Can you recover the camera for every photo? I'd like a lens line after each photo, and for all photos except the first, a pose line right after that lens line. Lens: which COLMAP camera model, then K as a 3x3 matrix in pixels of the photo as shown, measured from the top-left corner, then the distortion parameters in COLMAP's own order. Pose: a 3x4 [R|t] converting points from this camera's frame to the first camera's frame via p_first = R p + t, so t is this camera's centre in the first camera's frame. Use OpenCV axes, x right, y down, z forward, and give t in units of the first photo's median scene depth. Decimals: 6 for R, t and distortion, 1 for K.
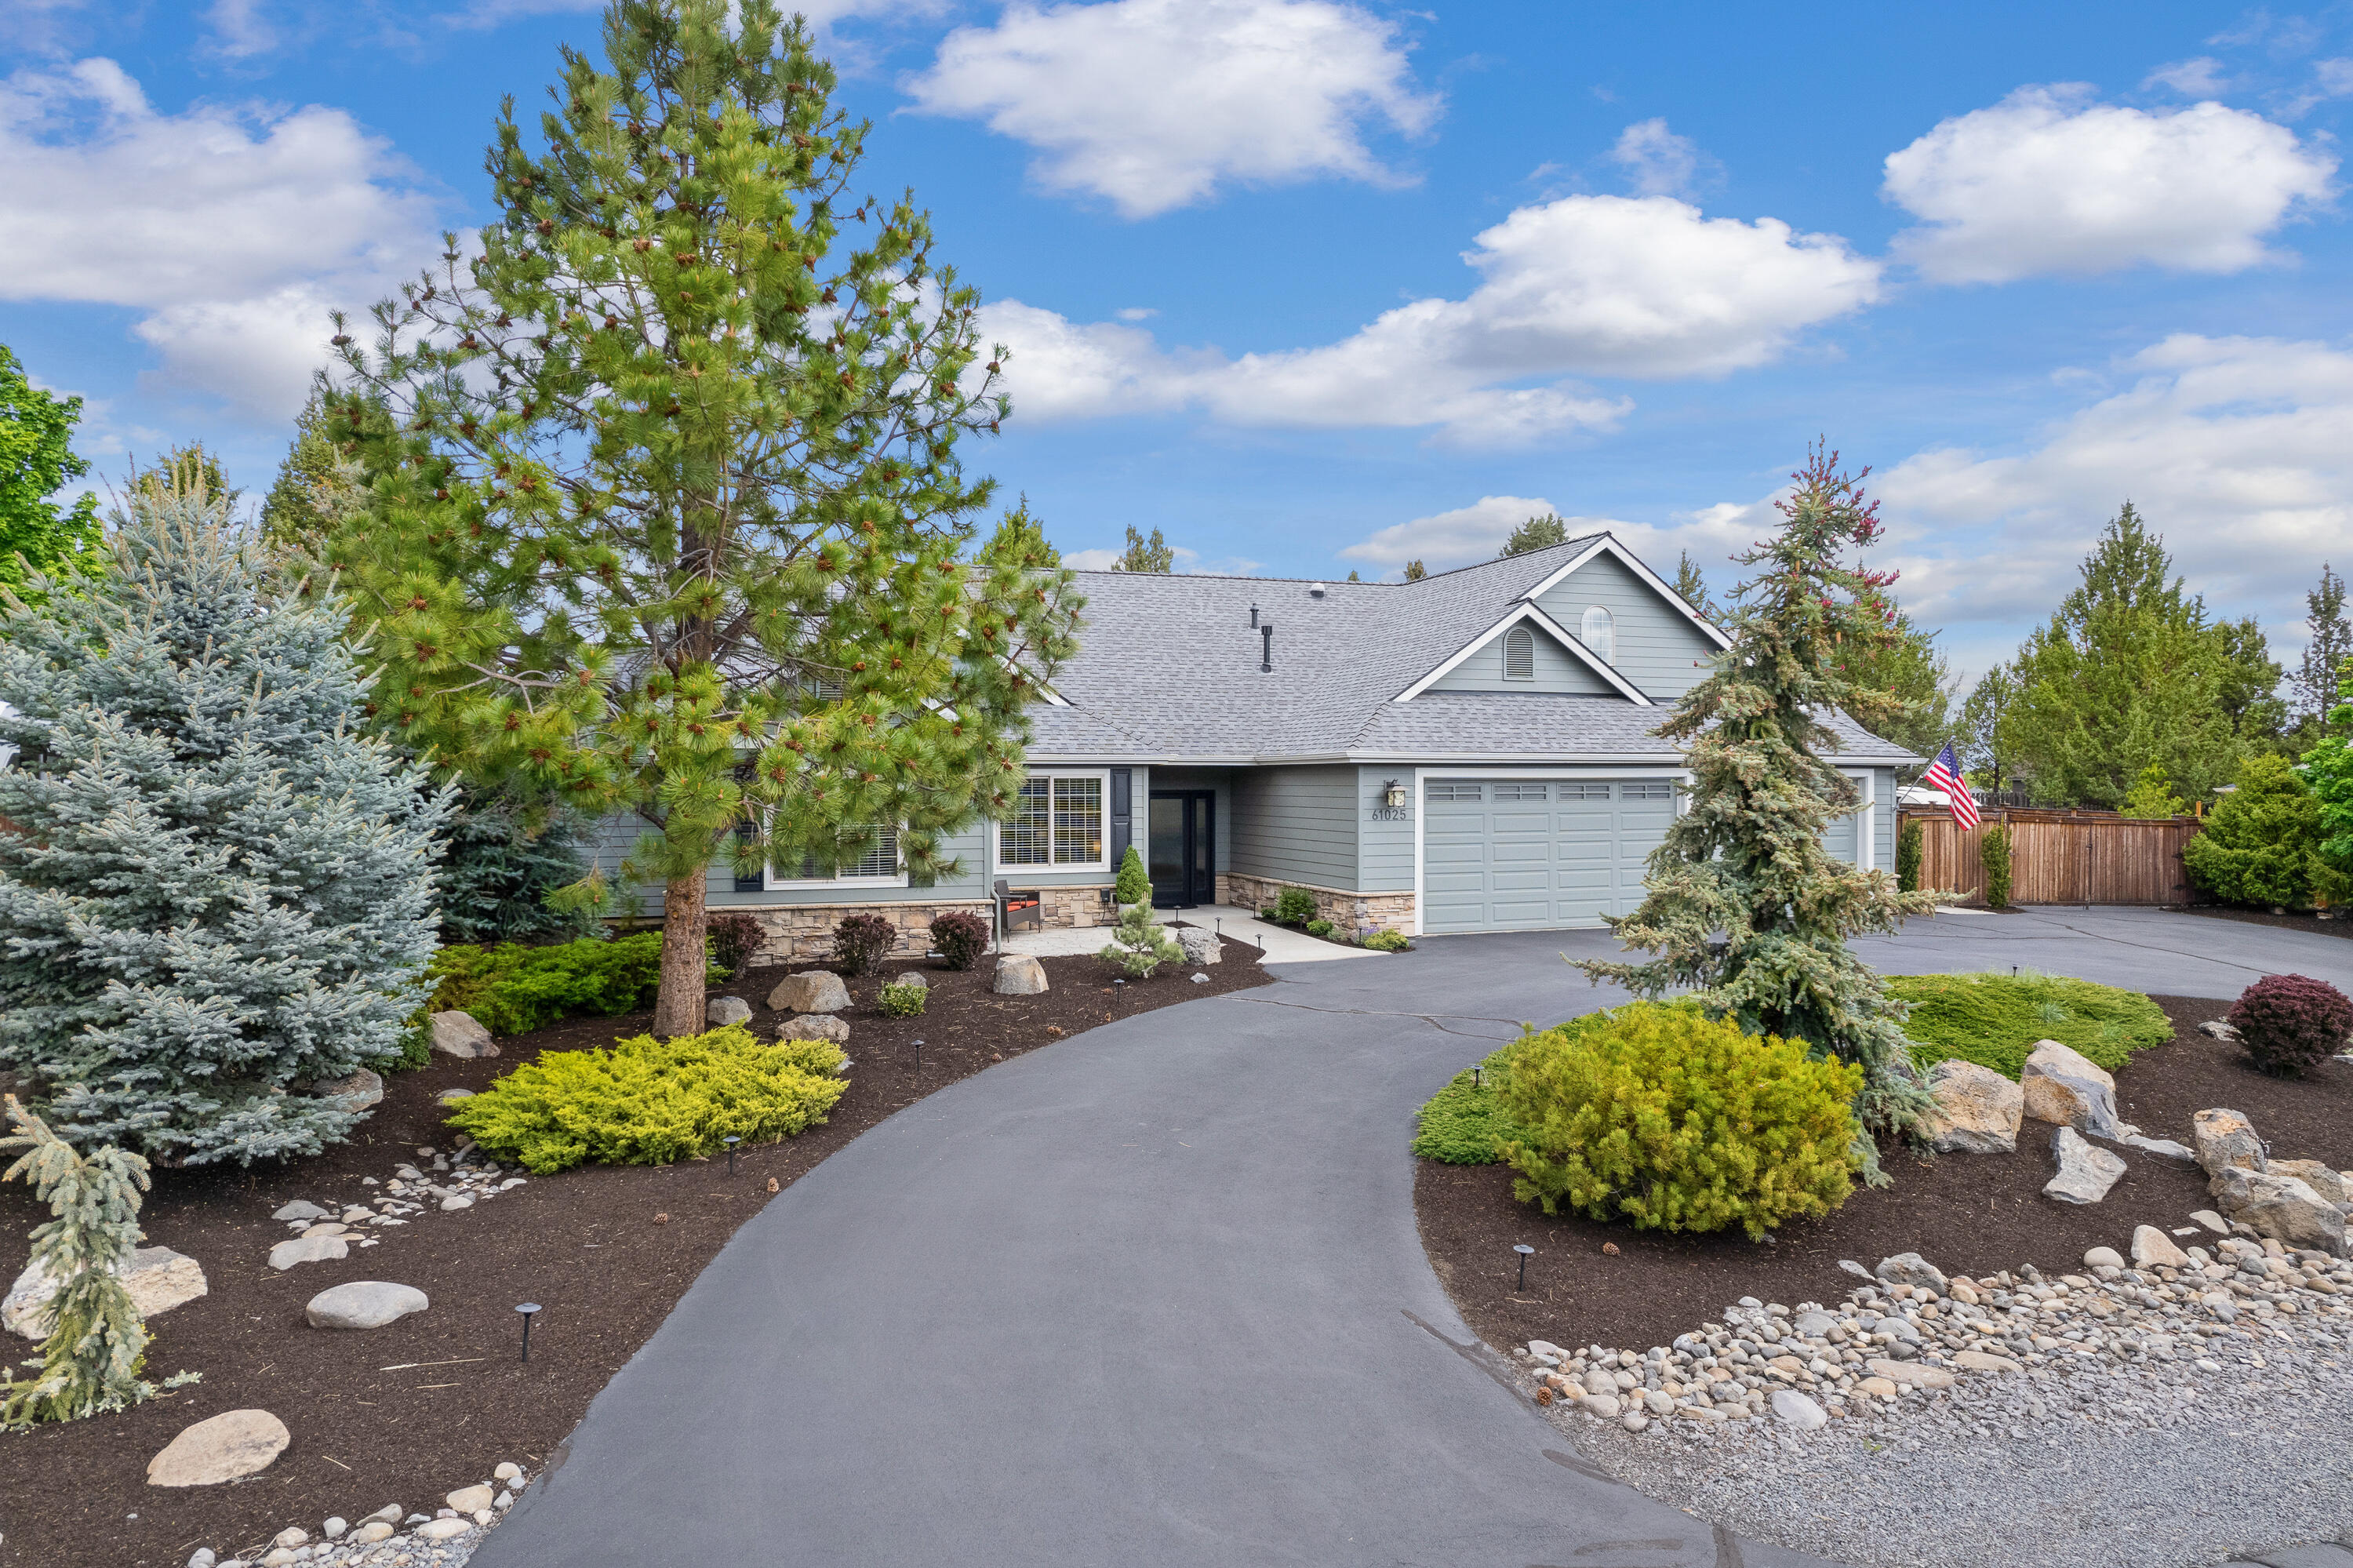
lens RADIAL K [[1488.1, 0, 1155.4], [0, 1488.1, 788.8], [0, 0, 1]] dist [-0.039818, 0.017882]
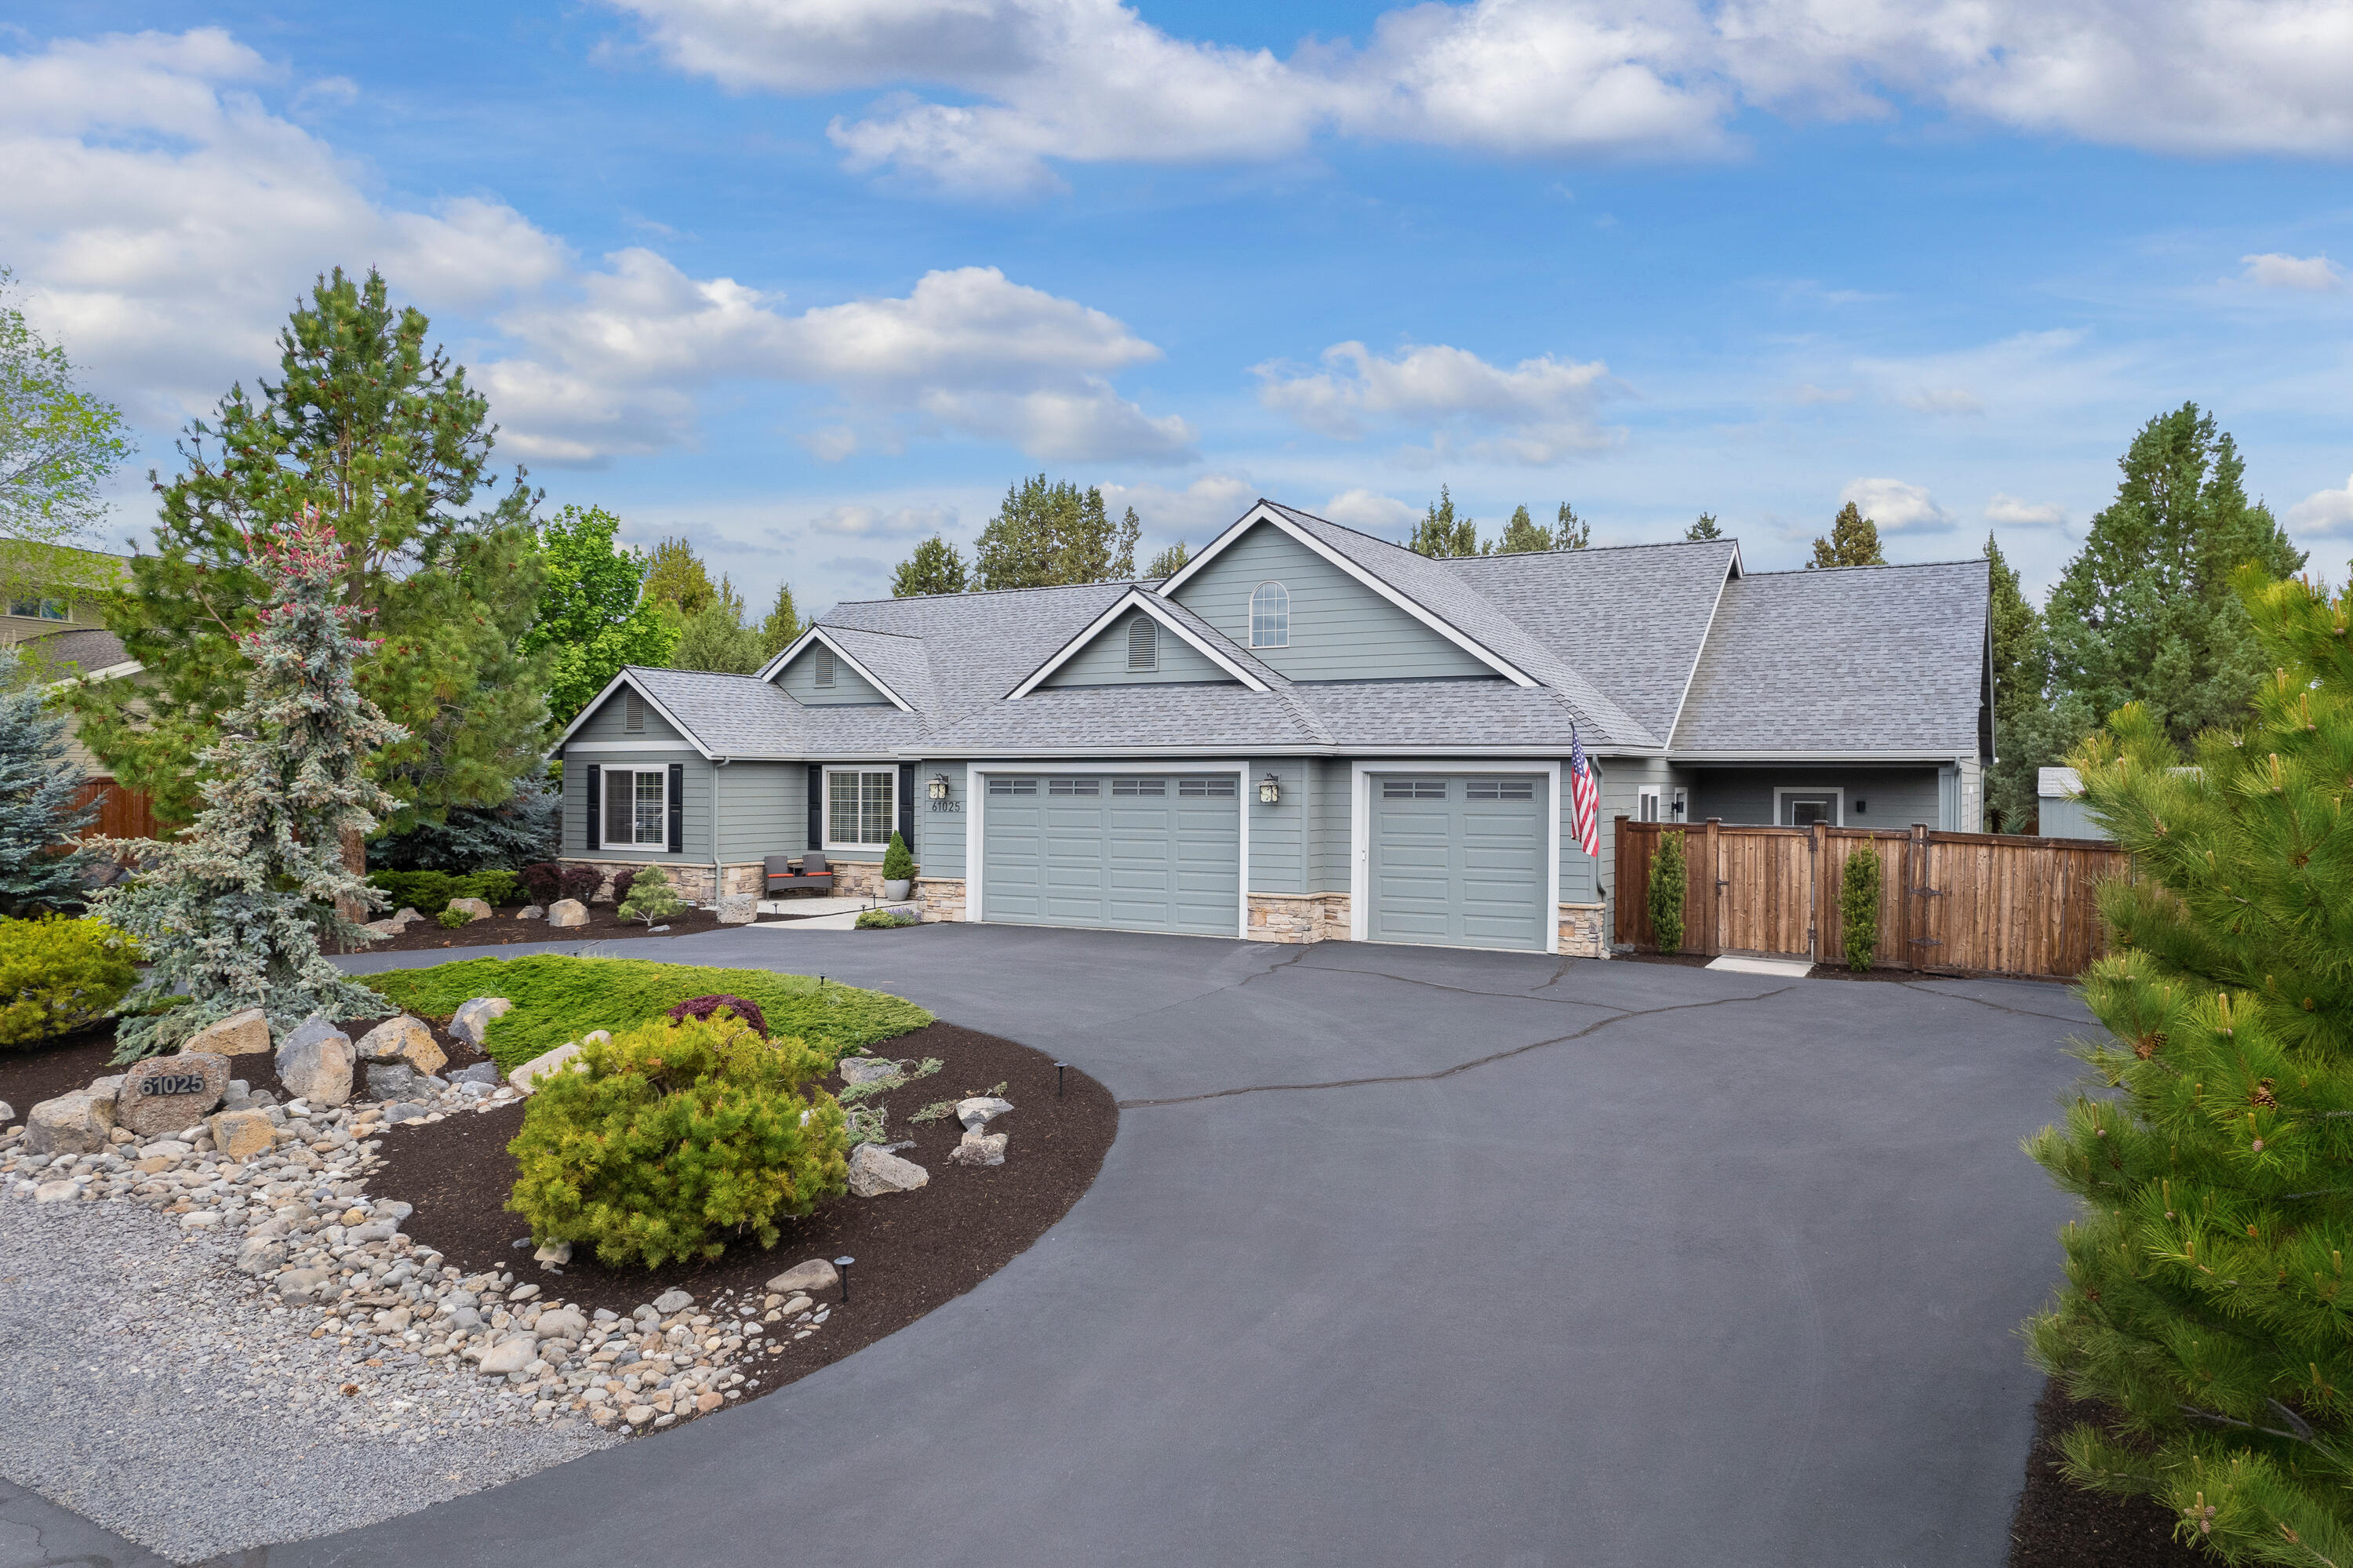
lens RADIAL K [[1488.1, 0, 1174.4], [0, 1488.1, 796.2], [0, 0, 1]] dist [-0.039818, 0.017882]
pose [[0.662292, 0.012151, -0.749148, 1.006897], [-0.008789, 0.999926, 0.008449, -0.000493], [0.749194, 0.000989, 0.662349, 0.387664]]
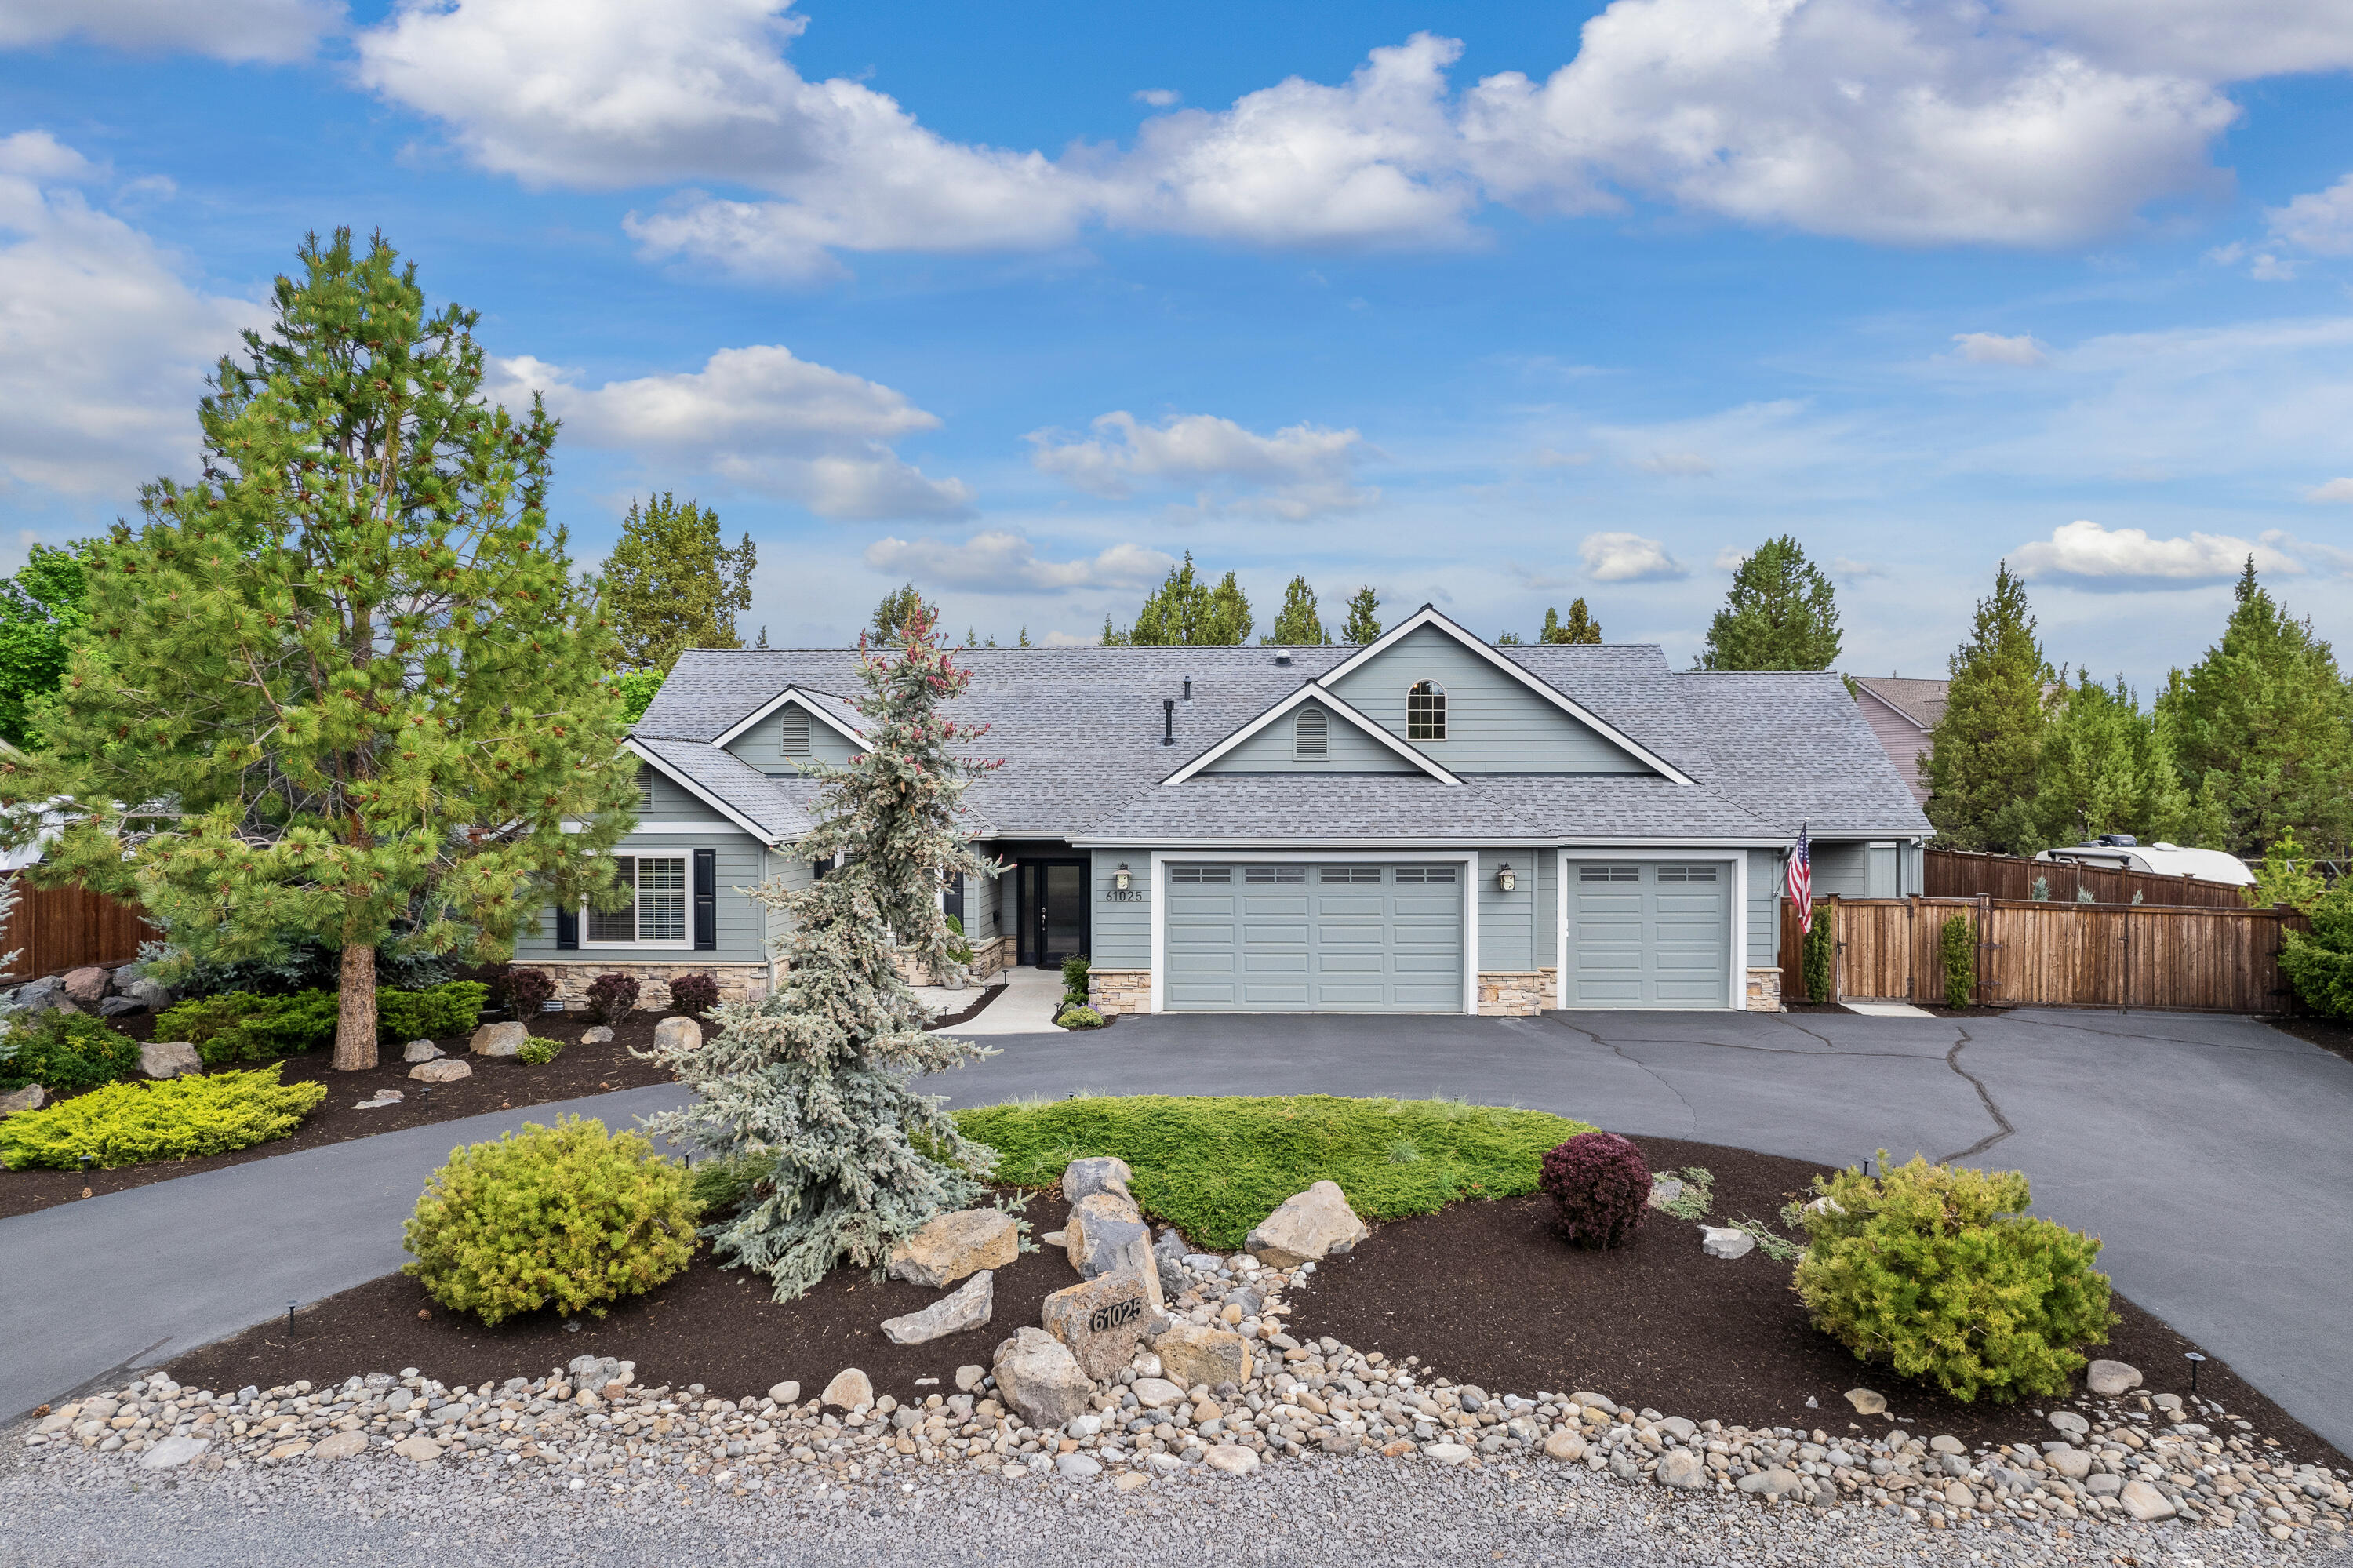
lens RADIAL K [[1488.1, 0, 1154.7], [0, 1488.1, 780.1], [0, 0, 1]] dist [-0.039818, 0.017882]
pose [[0.928467, -0.002210, -0.371408, 0.532596], [-0.002048, 0.999937, -0.011070, -0.049421], [0.371408, 0.011039, 0.928404, 0.032759]]
